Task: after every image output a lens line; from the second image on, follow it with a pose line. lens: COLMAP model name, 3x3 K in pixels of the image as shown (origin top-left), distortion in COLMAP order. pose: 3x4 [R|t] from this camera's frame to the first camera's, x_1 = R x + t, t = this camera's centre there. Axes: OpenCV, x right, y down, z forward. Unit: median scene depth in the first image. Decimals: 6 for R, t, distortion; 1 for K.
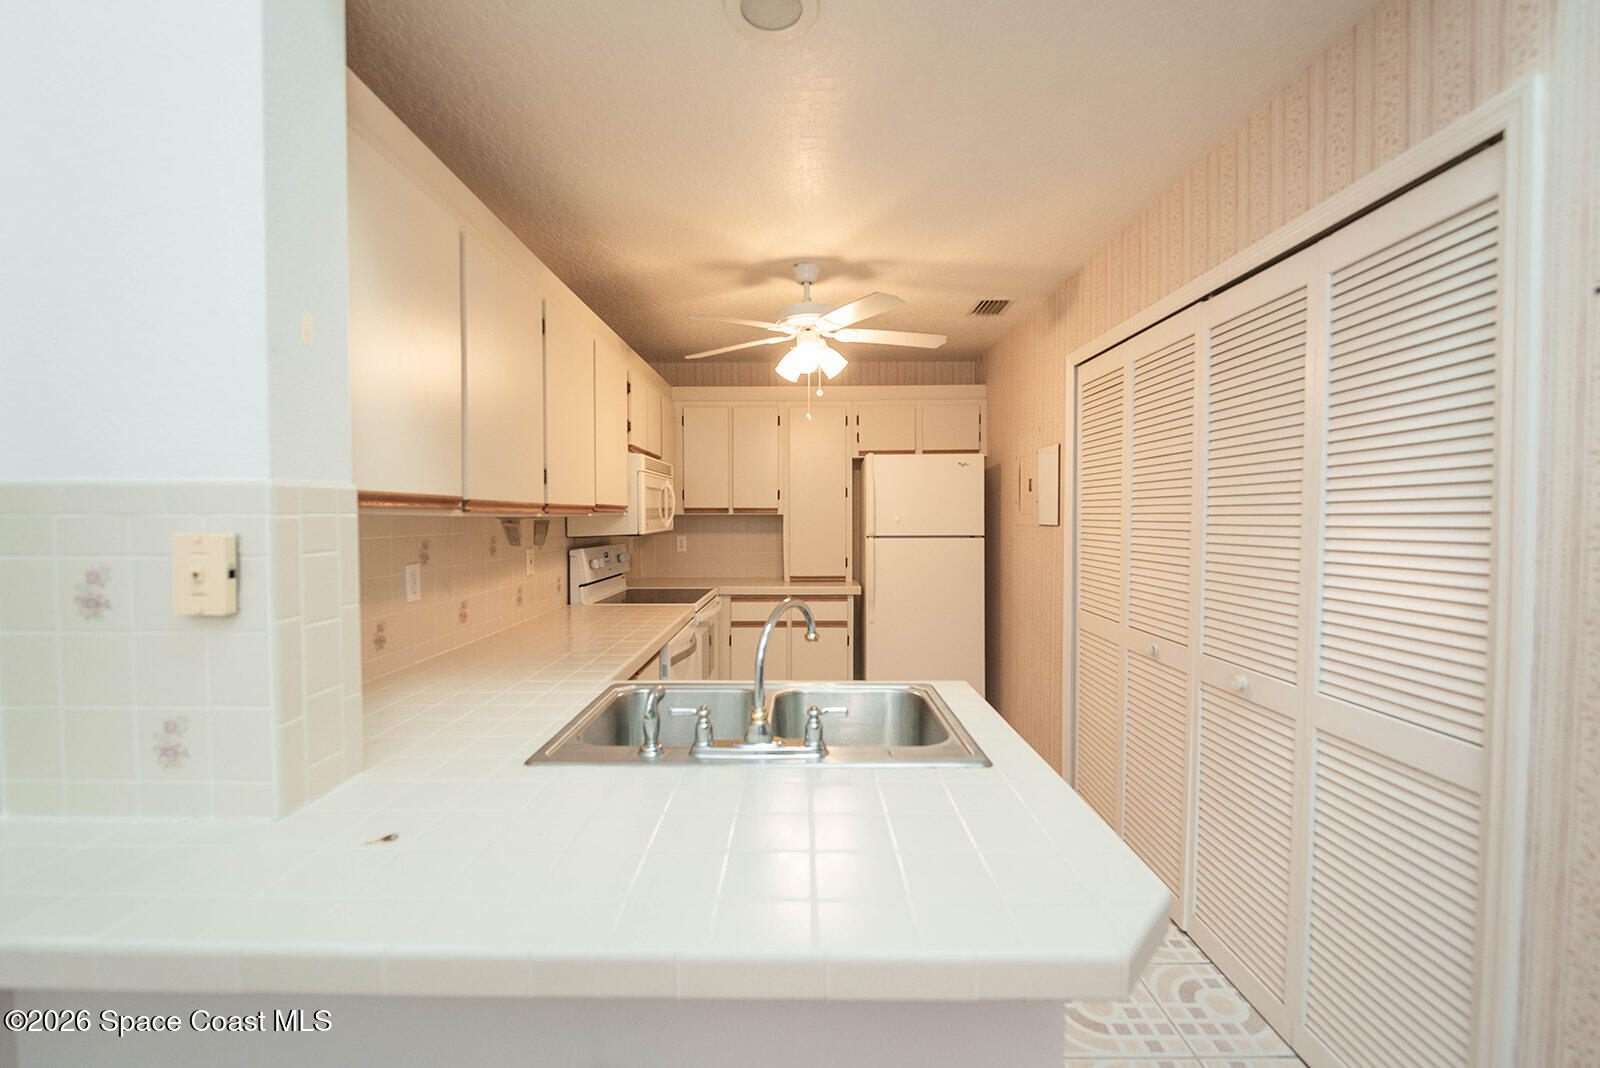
lens RADIAL K [[662.6, 0, 792.7], [0, 662.6, 528.6], [0, 0, 1]] dist [0.002474, -0.001359]
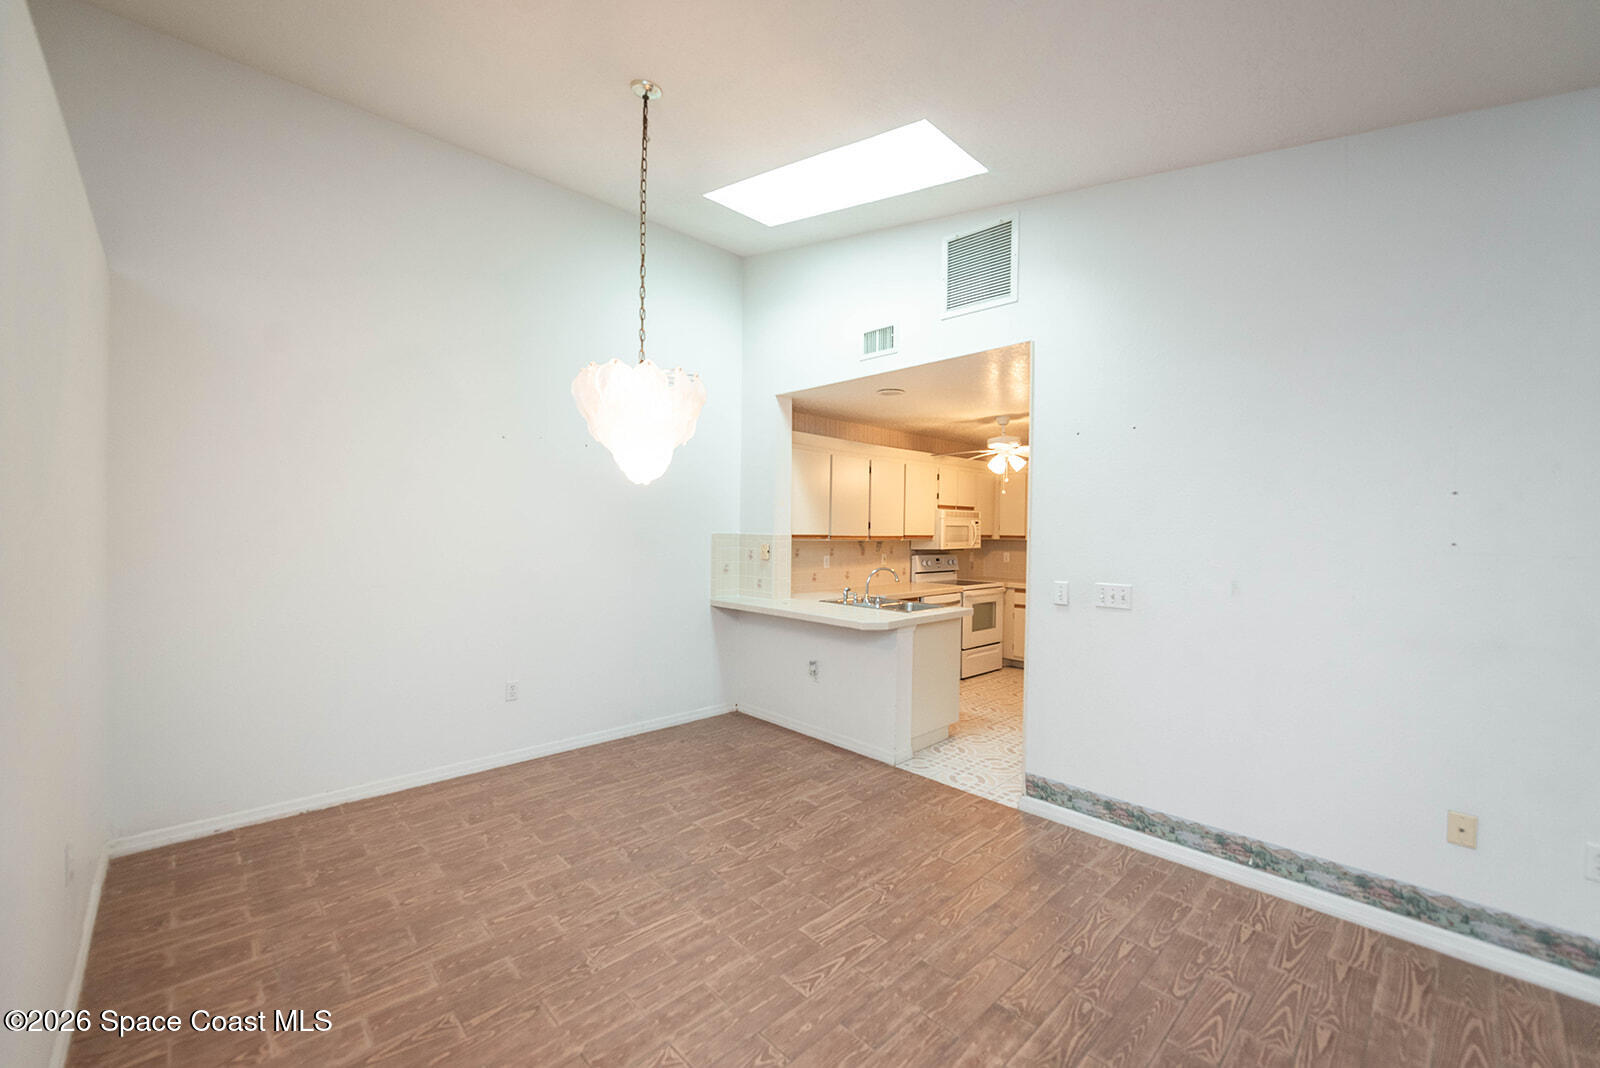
lens RADIAL K [[648.4, 0, 783.4], [0, 648.4, 536.4], [0, 0, 1]] dist [0.003092, -0.001769]
pose [[0.701005, 0.018925, -0.712905, 0.754288], [-0.028623, 0.999589, -0.001610, -0.012612], [0.712581, 0.021534, 0.701259, -0.654392]]
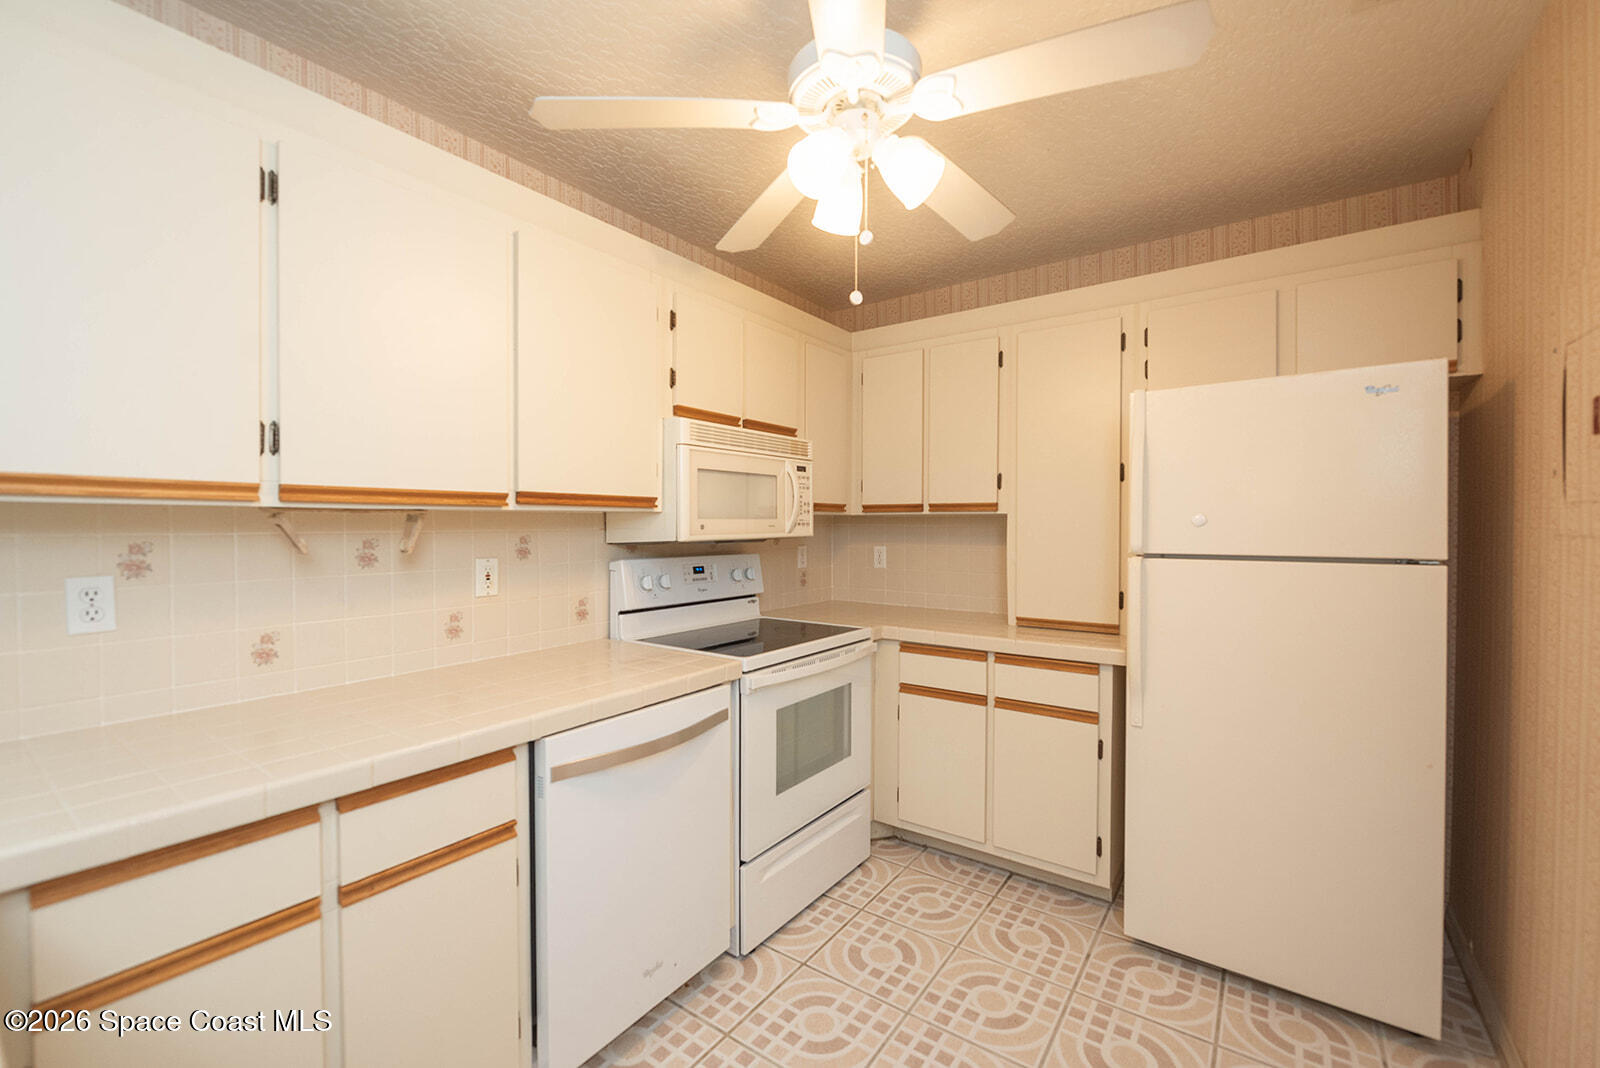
lens RADIAL K [[662.6, 0, 792.0], [0, 662.6, 529.2], [0, 0, 1]] dist [0.002474, -0.001359]
pose [[0.819186, 0.006164, -0.573495, 0.207442], [-0.013944, 0.999861, -0.009171, 0.001374], [0.573359, 0.015510, 0.819158, 0.475570]]
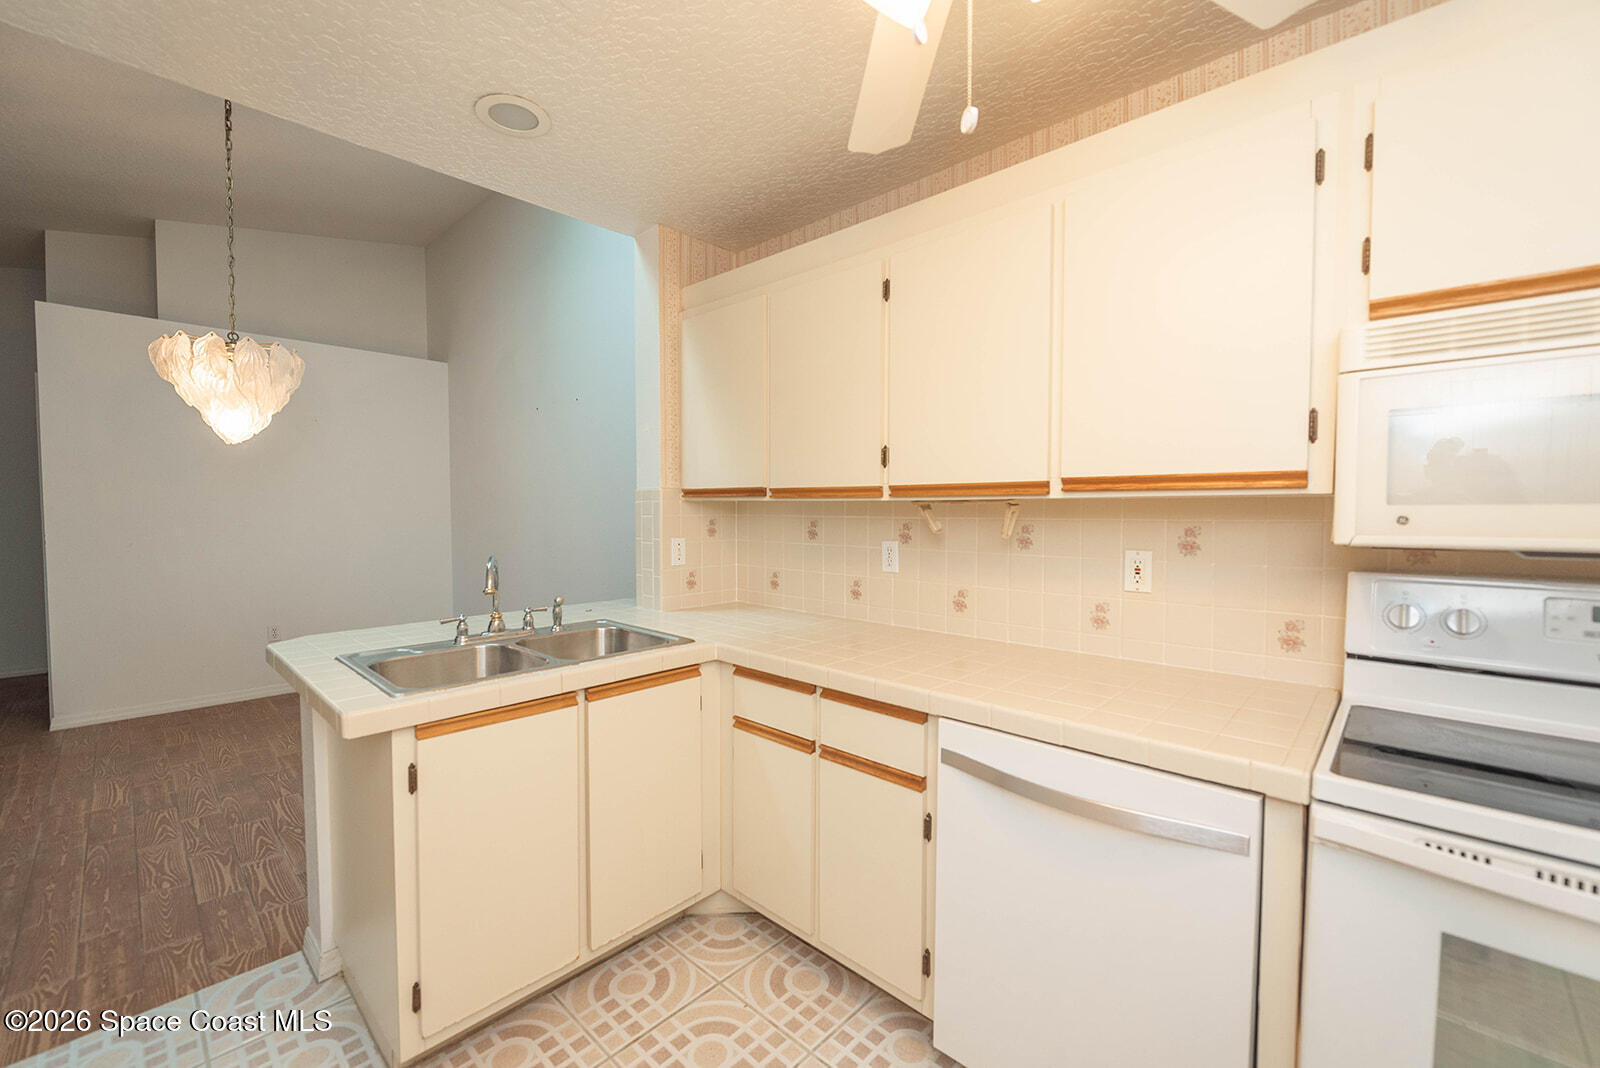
lens RADIAL K [[648.4, 0, 795.4], [0, 648.4, 527.9], [0, 0, 1]] dist [0.003092, -0.001769]
pose [[-0.677788, 0.021265, -0.734950, 0.217030], [-0.016765, 0.998875, 0.044362, -0.010211], [0.735066, 0.042389, -0.676669, 0.918367]]
